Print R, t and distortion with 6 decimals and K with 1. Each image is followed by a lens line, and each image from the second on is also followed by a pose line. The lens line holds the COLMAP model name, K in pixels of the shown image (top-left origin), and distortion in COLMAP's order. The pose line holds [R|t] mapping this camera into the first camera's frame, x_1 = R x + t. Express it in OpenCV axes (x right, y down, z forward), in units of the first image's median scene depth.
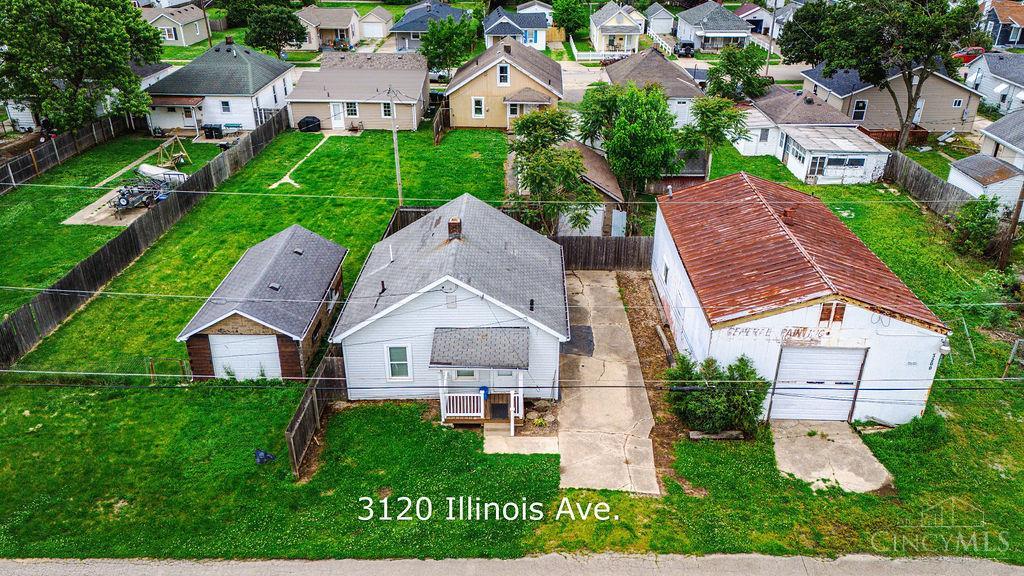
lens RADIAL K [[751.4, 0, 511.5], [0, 751.4, 288.9], [0, 0, 1]] dist [0.081463, -0.072063]
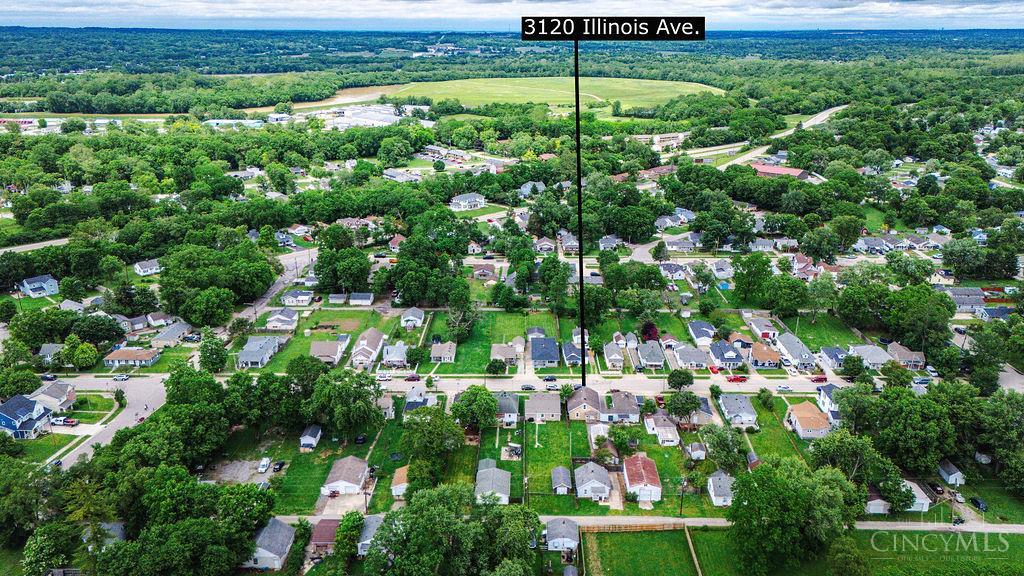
lens RADIAL K [[751.4, 0, 515.1], [0, 751.4, 289.4], [0, 0, 1]] dist [0.081463, -0.072063]
pose [[0.999988, -0.001749, 0.004616, -0.761757], [0.002355, 0.990897, -0.134603, -0.746372], [-0.004338, 0.134612, 0.990889, -5.641050]]
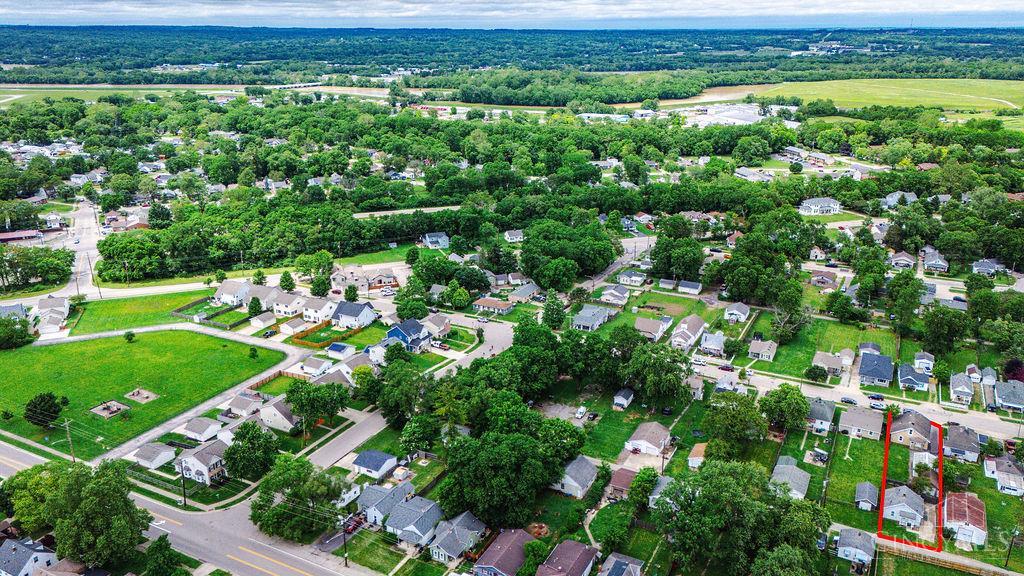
lens RADIAL K [[751.4, 0, 514.1], [0, 751.4, 296.9], [0, 0, 1]] dist [0.081463, -0.072063]
pose [[0.896429, 0.146749, -0.418186, -0.546540], [-0.197758, 0.976890, -0.081109, -0.510220], [0.396619, 0.155408, 0.904733, -6.097472]]
